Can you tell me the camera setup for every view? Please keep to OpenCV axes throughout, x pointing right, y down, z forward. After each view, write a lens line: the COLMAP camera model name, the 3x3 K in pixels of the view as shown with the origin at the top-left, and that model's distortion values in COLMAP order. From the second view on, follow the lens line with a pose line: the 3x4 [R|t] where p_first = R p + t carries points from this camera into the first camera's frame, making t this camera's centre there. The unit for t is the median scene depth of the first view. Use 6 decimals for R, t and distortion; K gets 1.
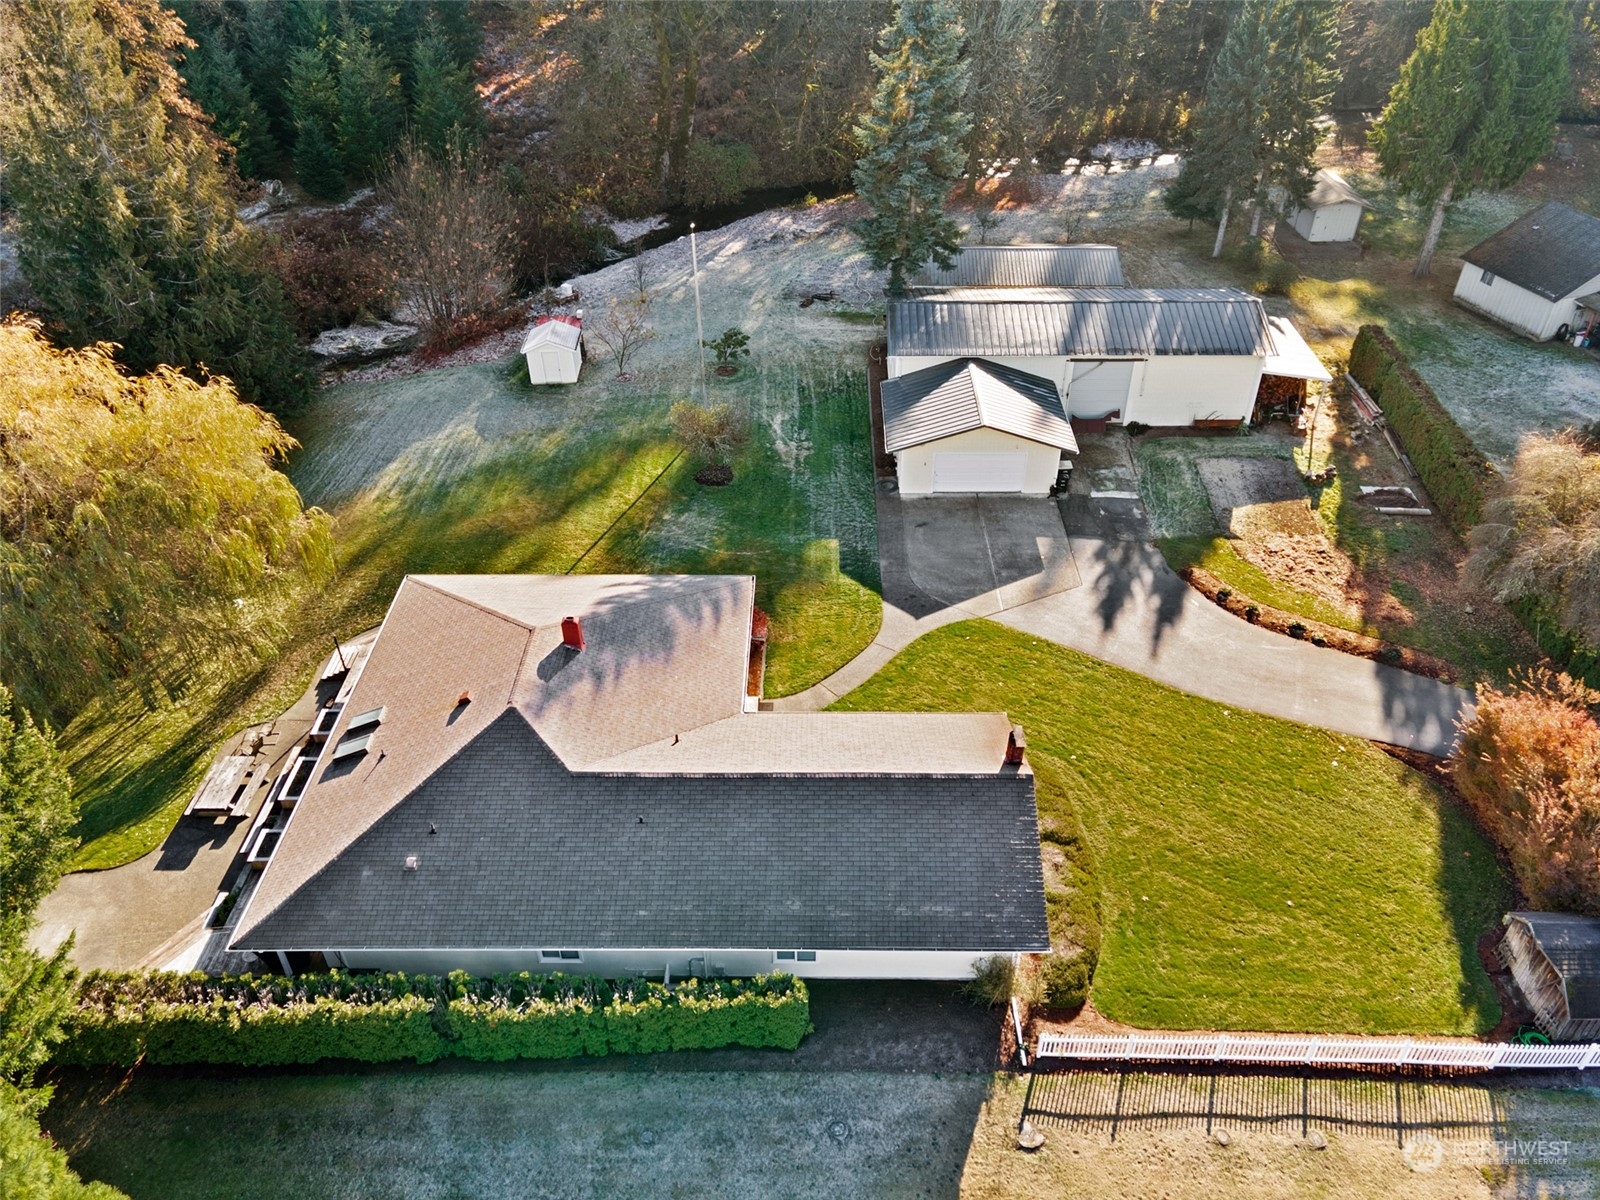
lens RADIAL K [[1145.3, 0, 800.0], [0, 1145.3, 600.0], [0, 0, 1]] dist [0.041687, 0.007969]
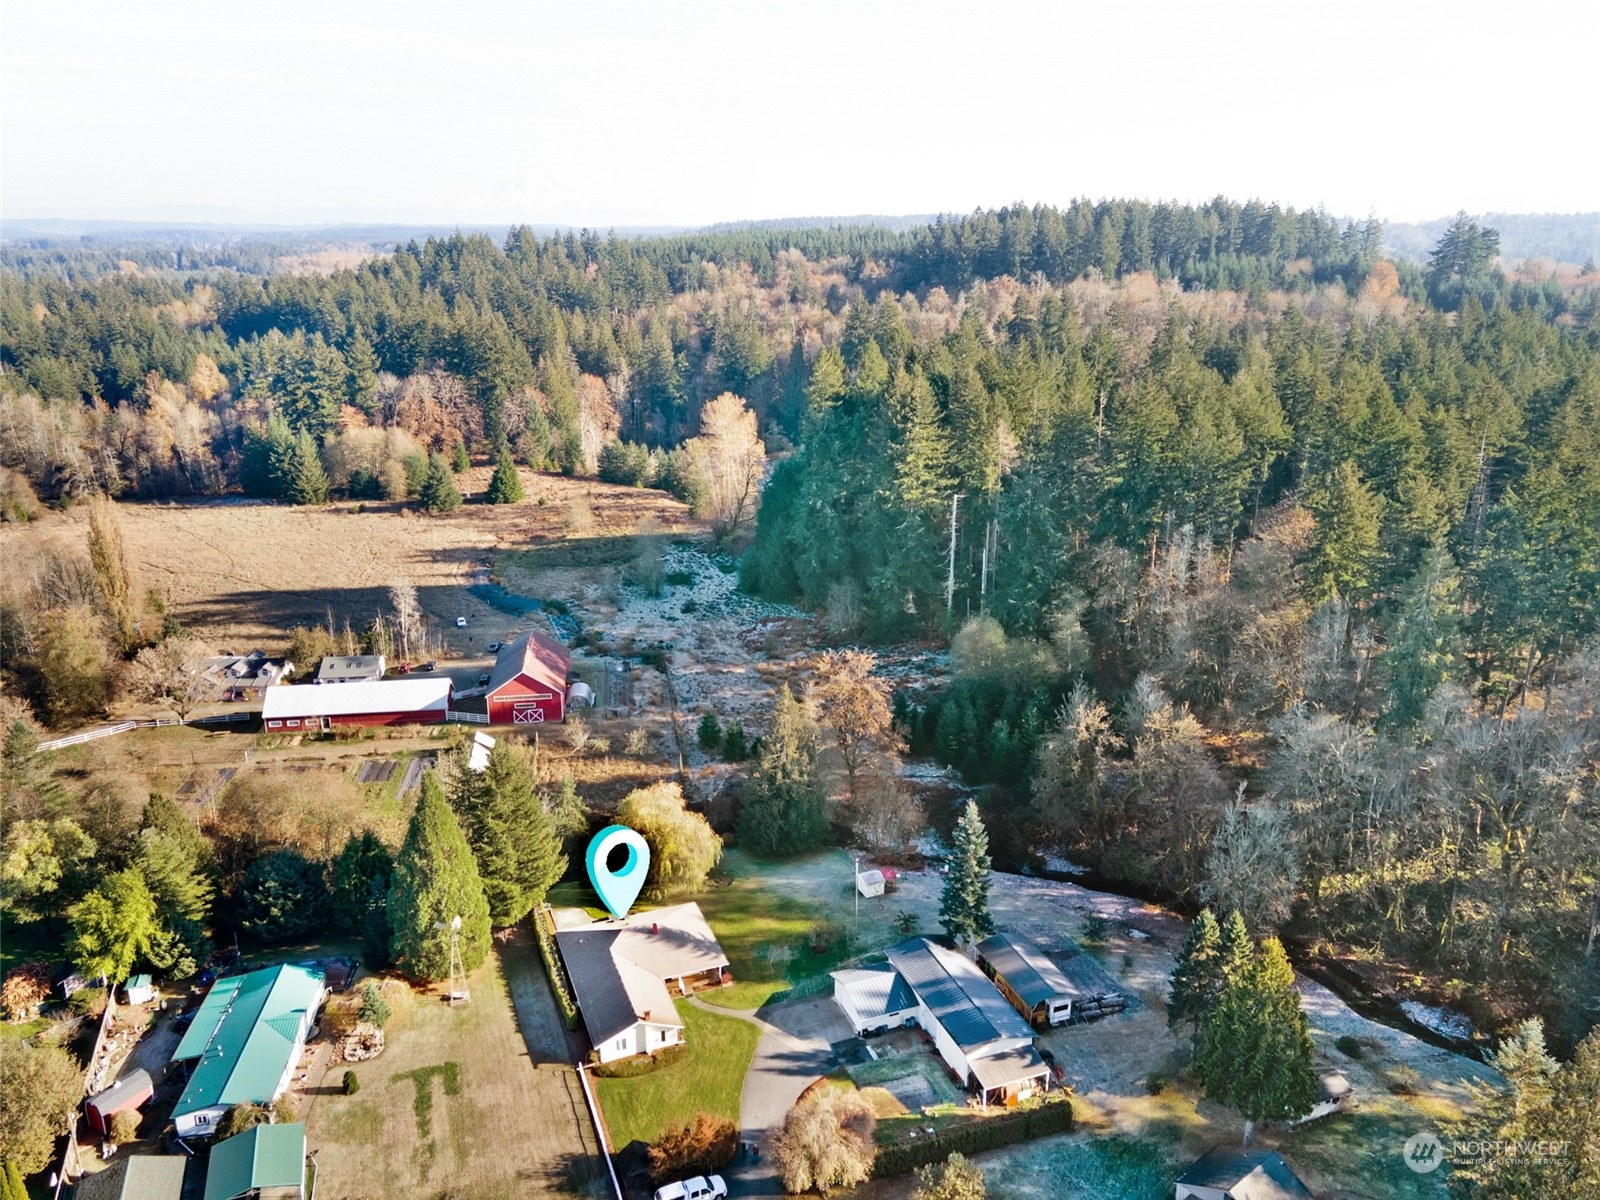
lens RADIAL K [[1145.3, 0, 800.0], [0, 1145.3, 600.0], [0, 0, 1]] dist [0.041687, 0.007969]
pose [[0.382254, 0.280927, -0.880319, 2.052739], [-0.568315, 0.822660, 0.015752, -0.813537], [0.728629, 0.494277, 0.474120, -0.620912]]
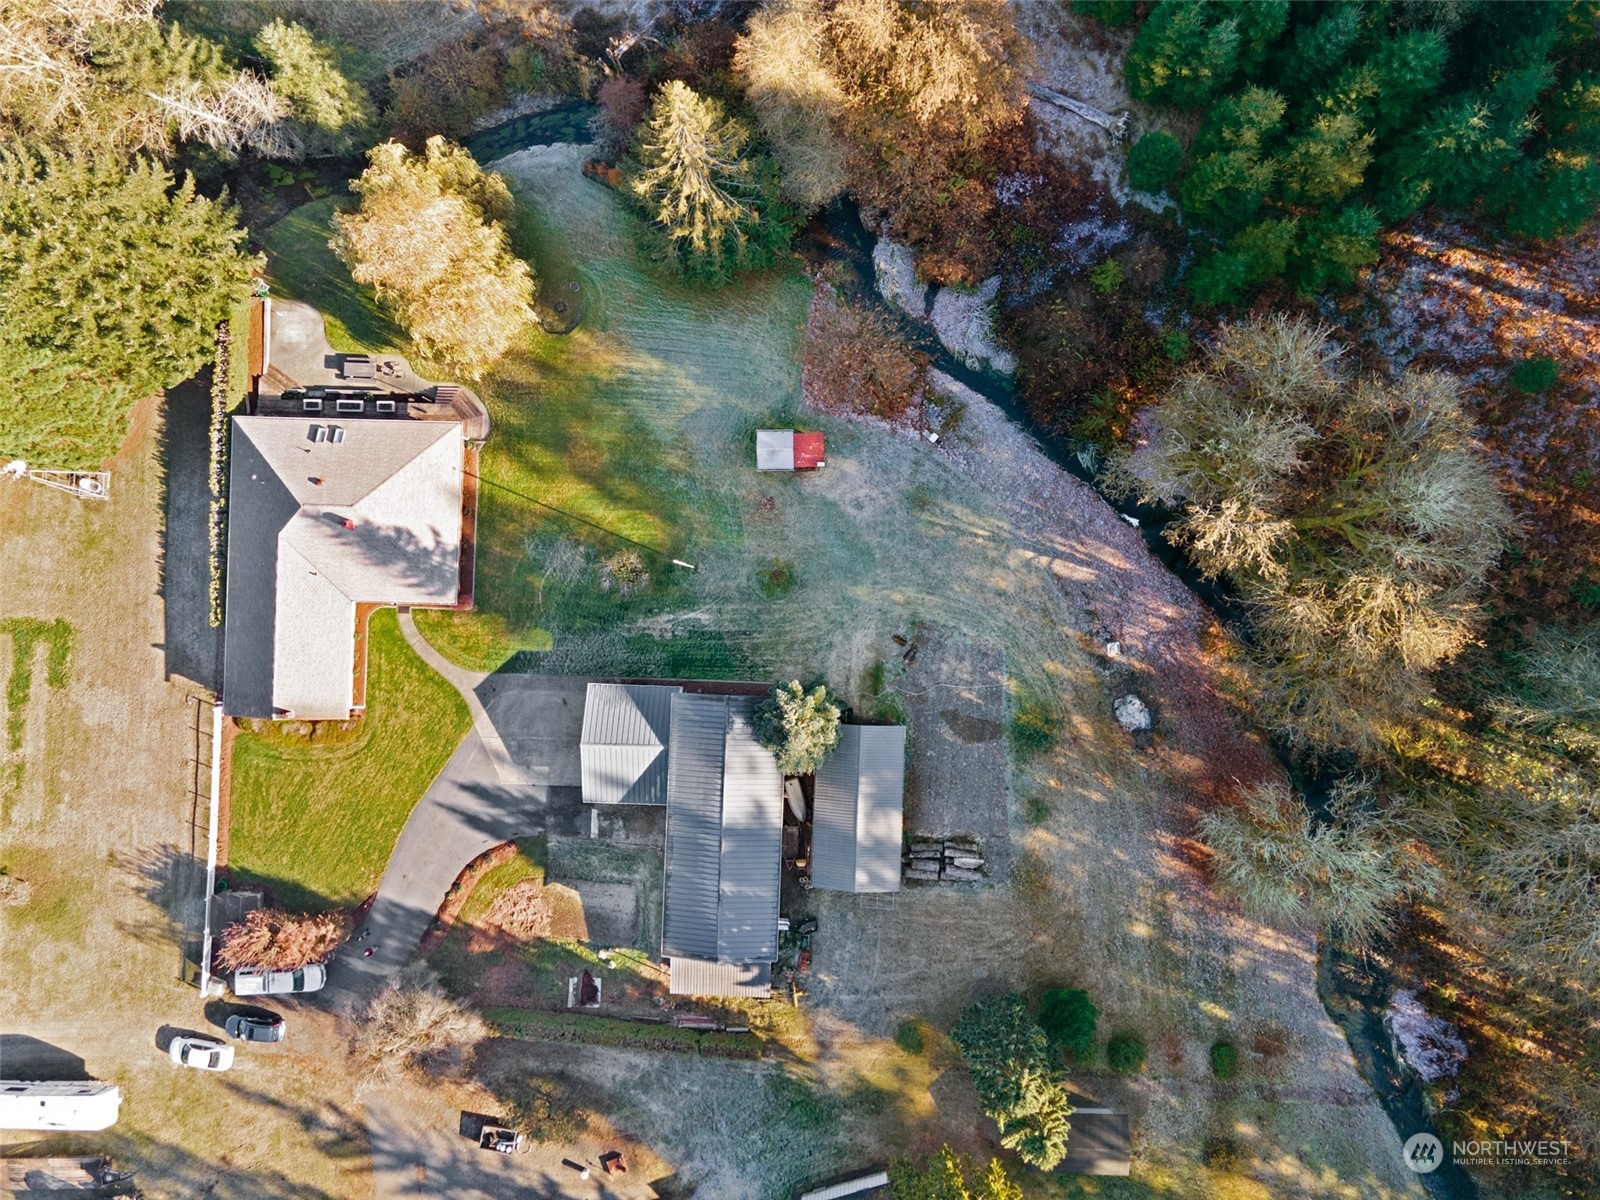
lens RADIAL K [[1177.6, 0, 800.0], [0, 1177.6, 600.0], [0, 0, 1]] dist [0.012418, 0.003976]
pose [[-0.016699, 0.999846, 0.005419, -0.058648], [-0.588020, -0.014203, 0.808722, -1.702030], [0.808674, 0.010318, 0.588166, 0.271359]]
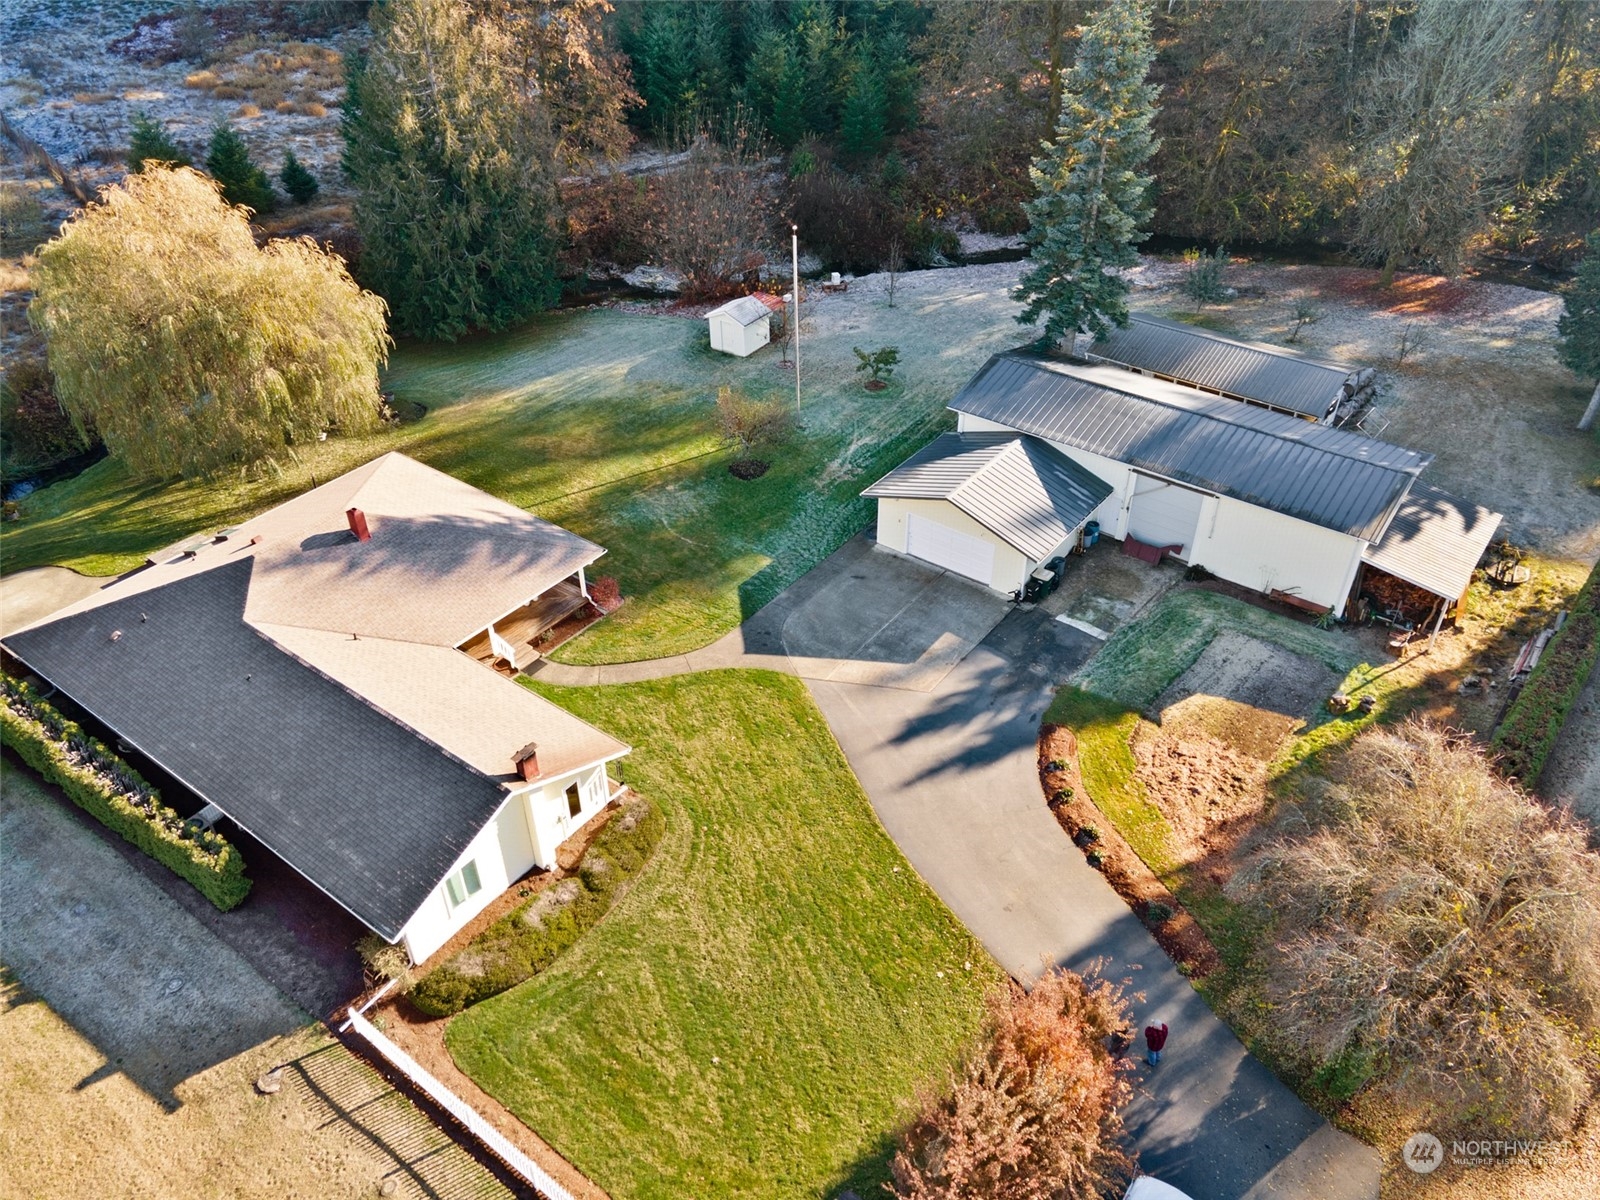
lens RADIAL K [[1145.3, 0, 800.0], [0, 1145.3, 600.0], [0, 0, 1]] dist [0.041687, 0.007969]
pose [[0.808805, 0.356123, -0.467985, 0.530731], [-0.358806, 0.929341, 0.087086, -0.116287], [0.465931, 0.097480, 0.879435, 0.148586]]
